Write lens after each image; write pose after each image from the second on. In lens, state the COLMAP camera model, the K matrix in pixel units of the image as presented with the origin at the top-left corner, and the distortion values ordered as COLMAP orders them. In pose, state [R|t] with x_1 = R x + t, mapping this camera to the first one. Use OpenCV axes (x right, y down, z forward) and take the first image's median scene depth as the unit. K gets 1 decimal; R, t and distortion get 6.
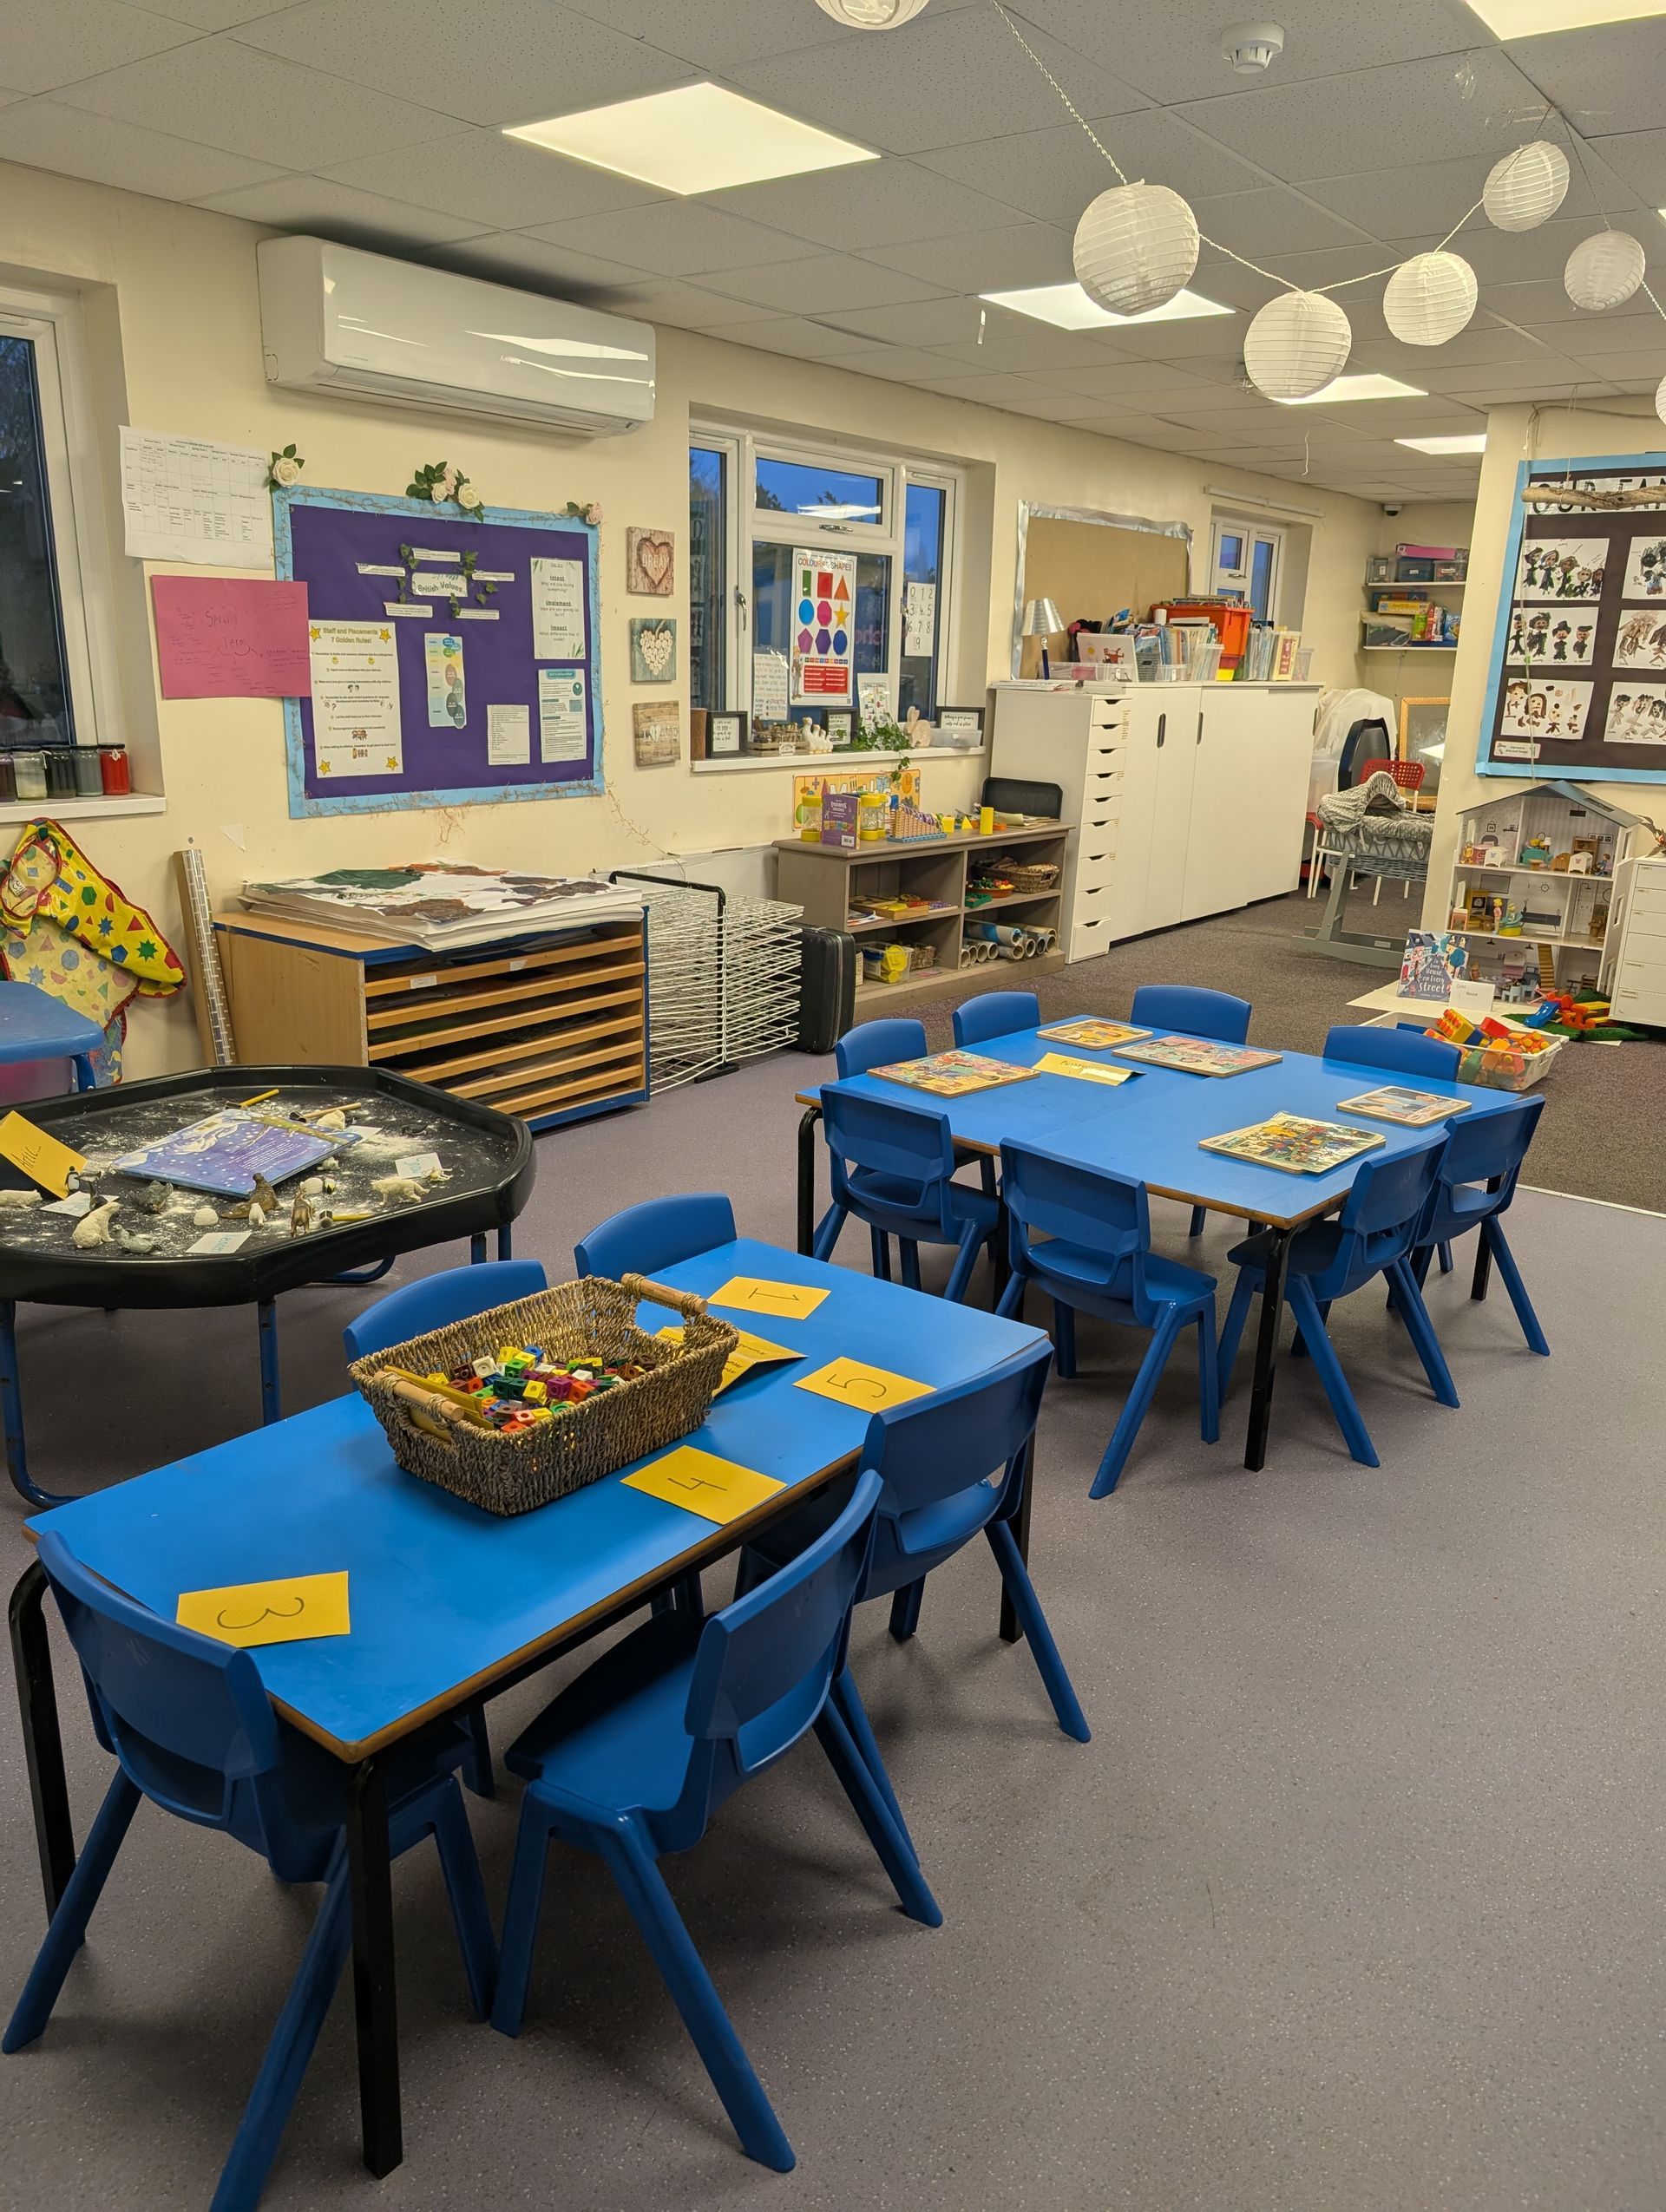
lens RADIAL K [[1588.8, 0, 817.0], [0, 1588.8, 1119.6], [0, 0, 1]] dist [0.030047, -0.031690]
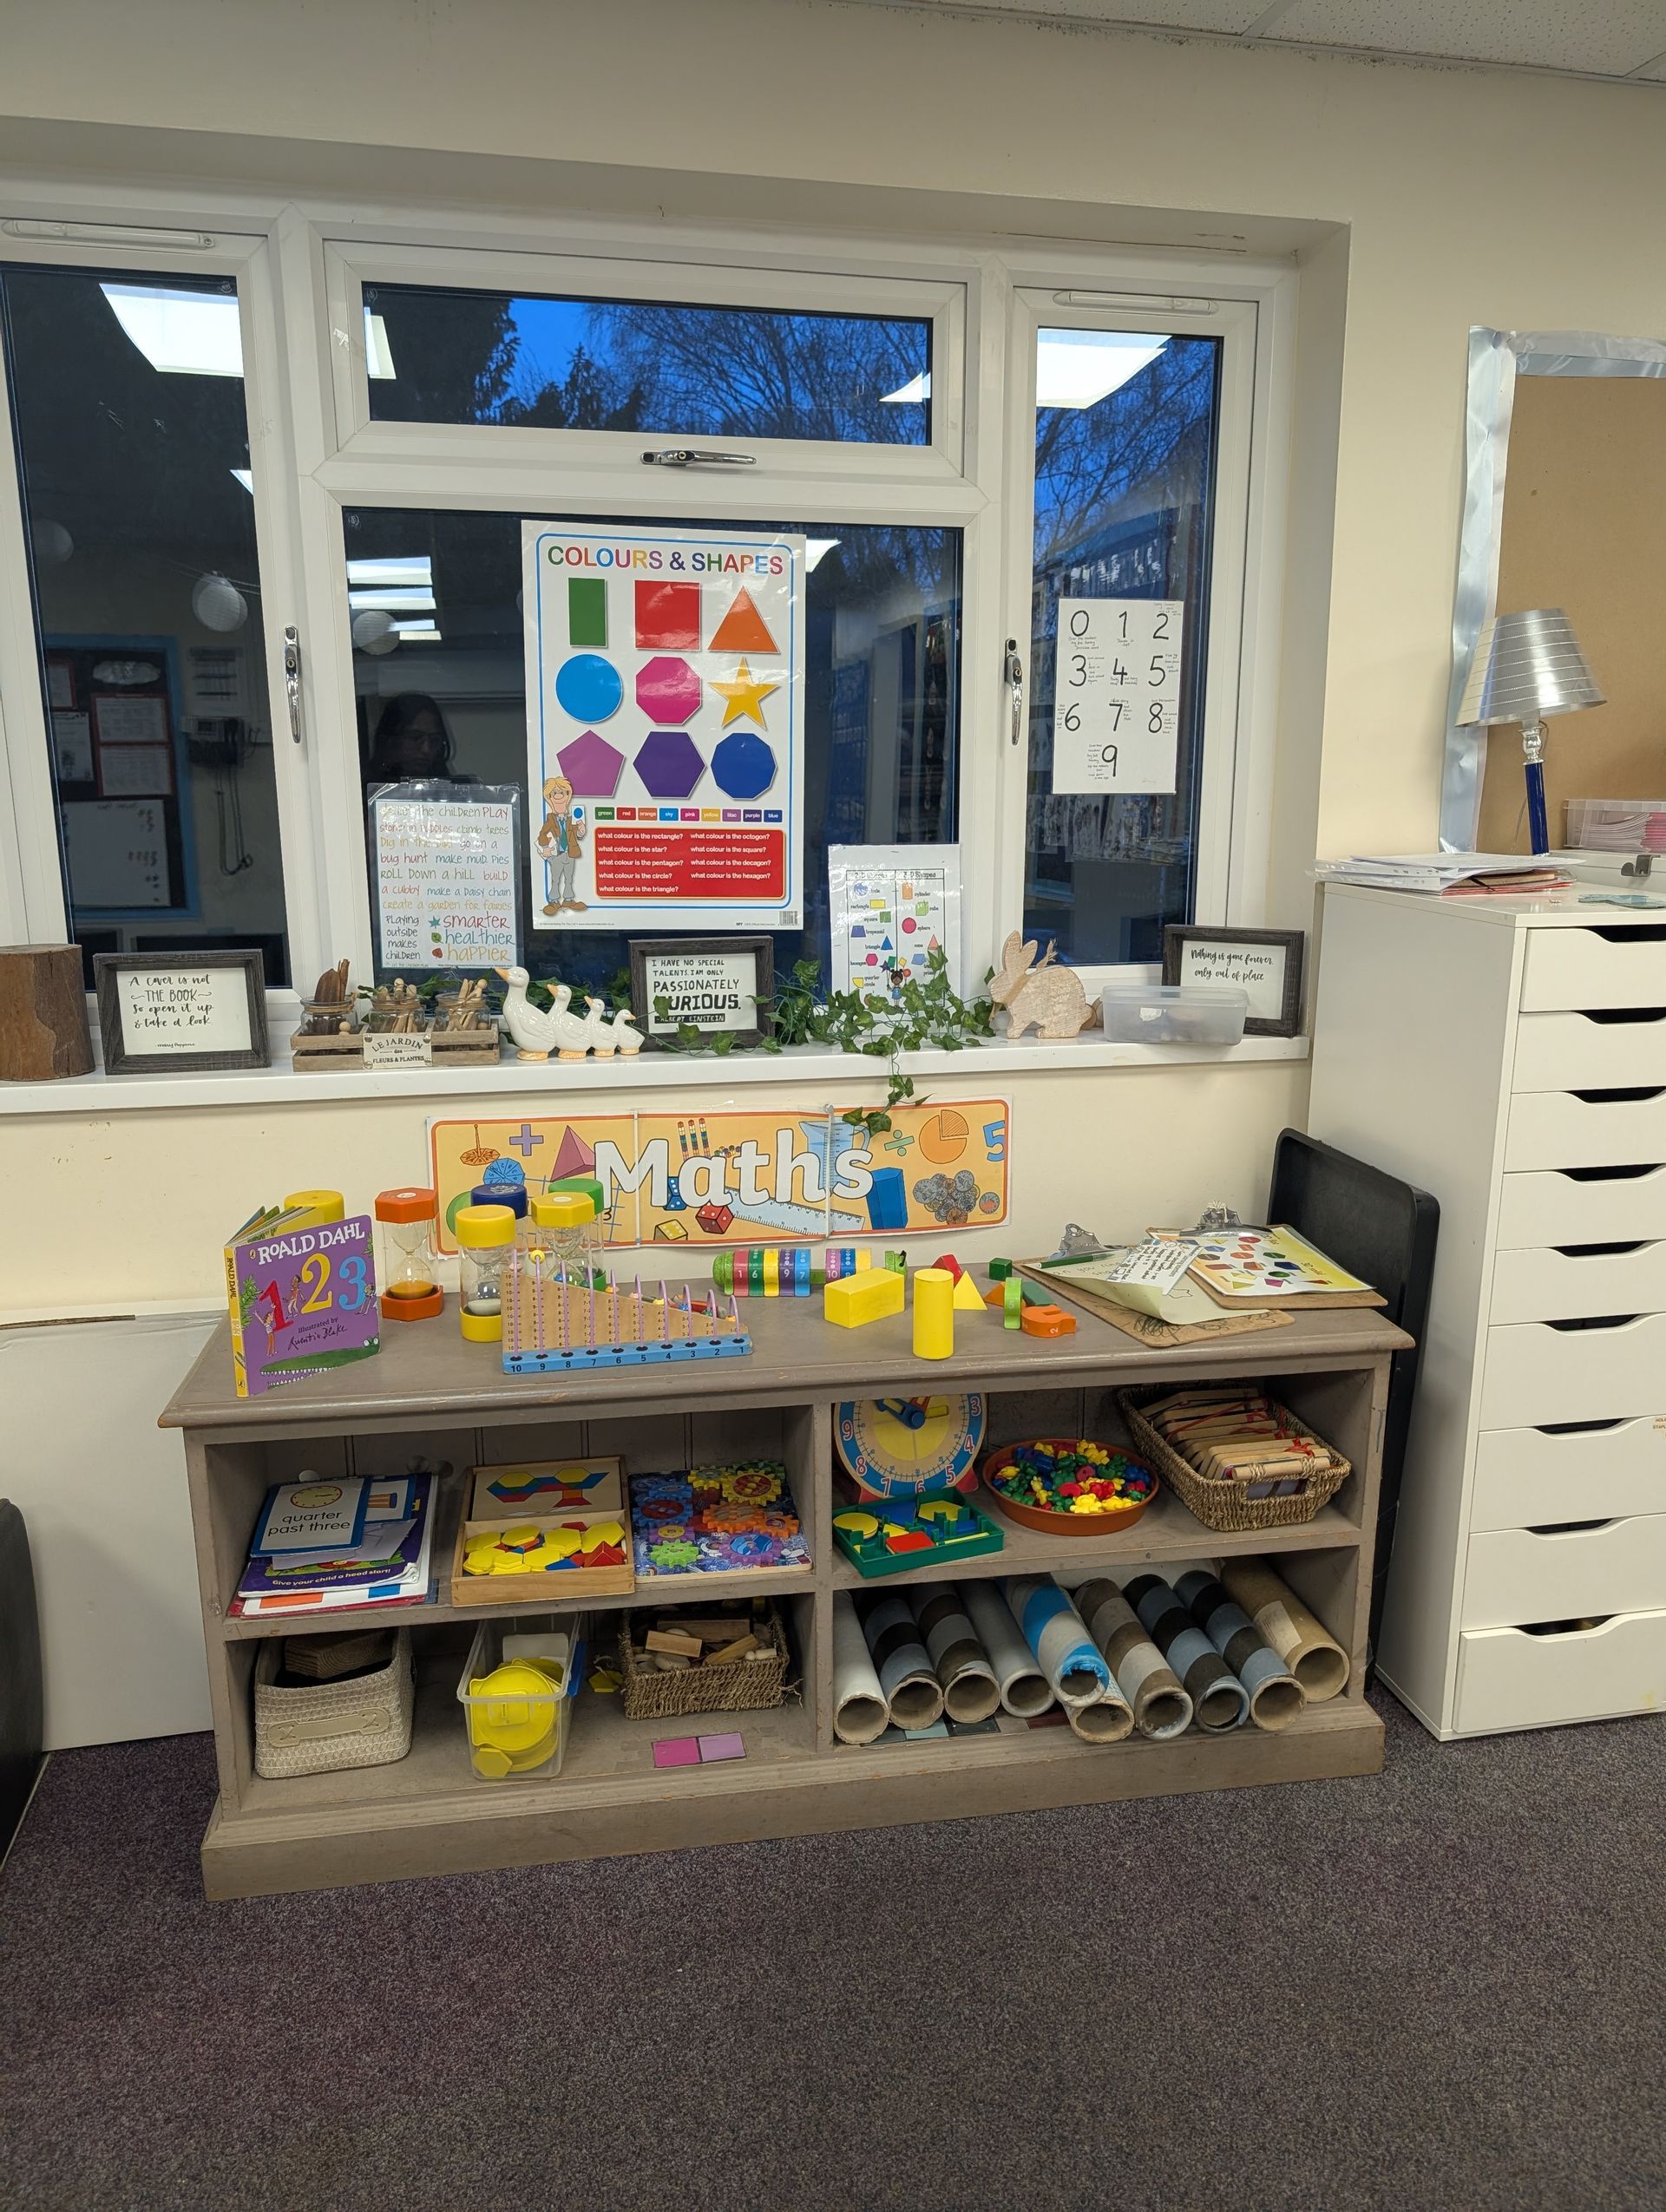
lens RADIAL K [[1588.8, 0, 819.1], [0, 1588.8, 1145.6], [0, 0, 1]] dist [0.030047, -0.031690]
pose [[0.768079, 0.114077, -0.630111, 0.374309], [-0.160276, 0.986931, -0.016693, -0.283250], [0.619972, 0.113813, 0.776325, 0.994633]]
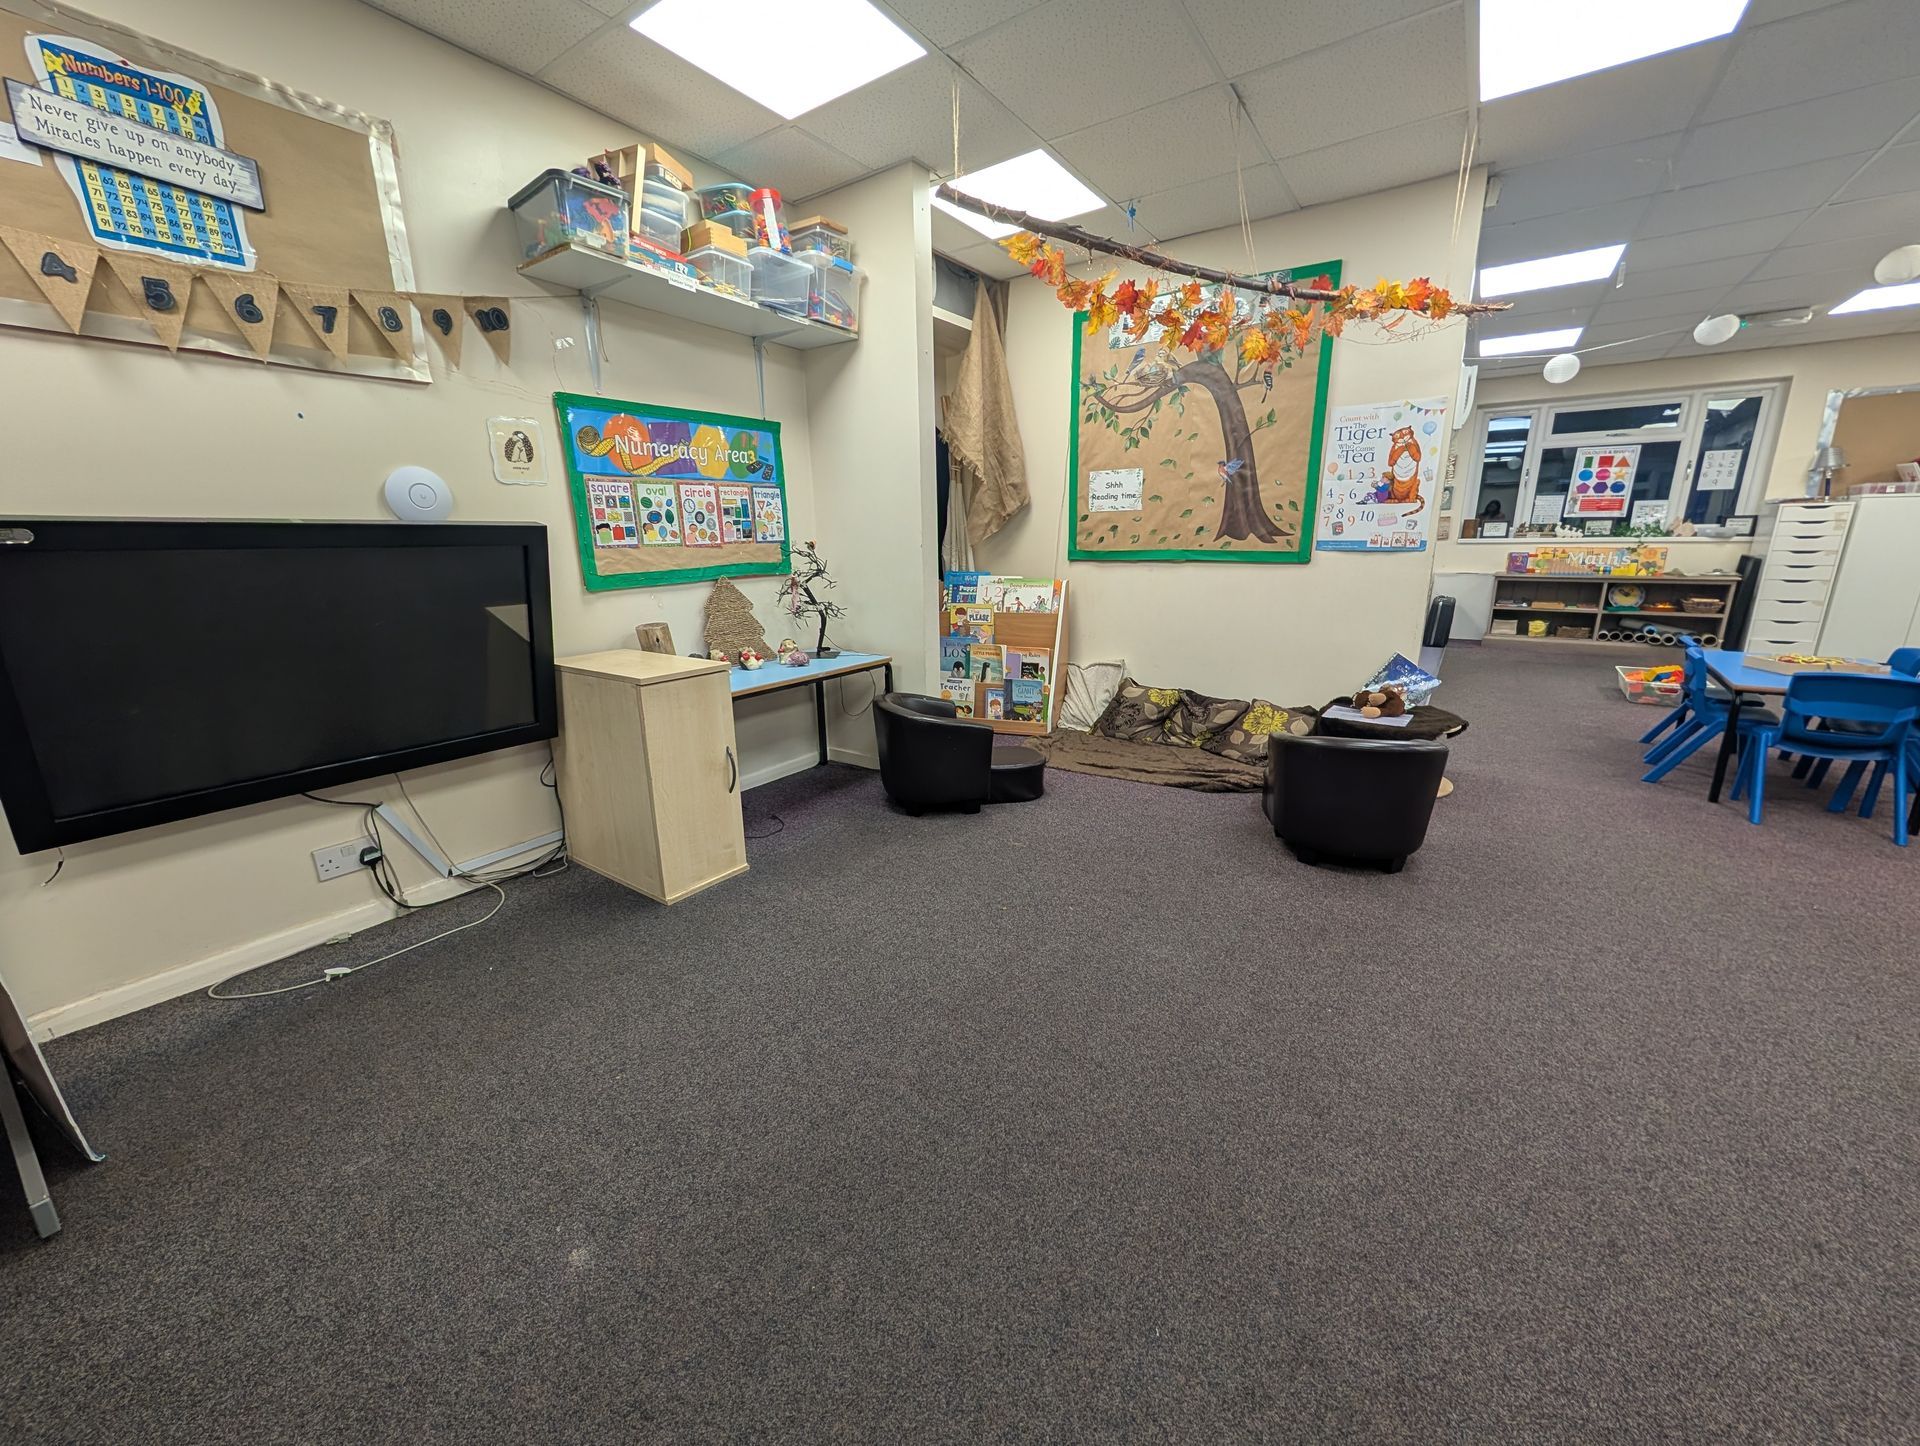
lens RADIAL K [[723.7, 0, 962.1], [0, 723.7, 723.1], [0, 0, 1]] dist [-0.001891, 0.000949]
pose [[0.056730, 0.224192, -0.972892, 1.330459], [-0.267309, 0.942296, 0.201554, 0.050873], [0.961939, 0.248629, 0.113385, 0.170599]]
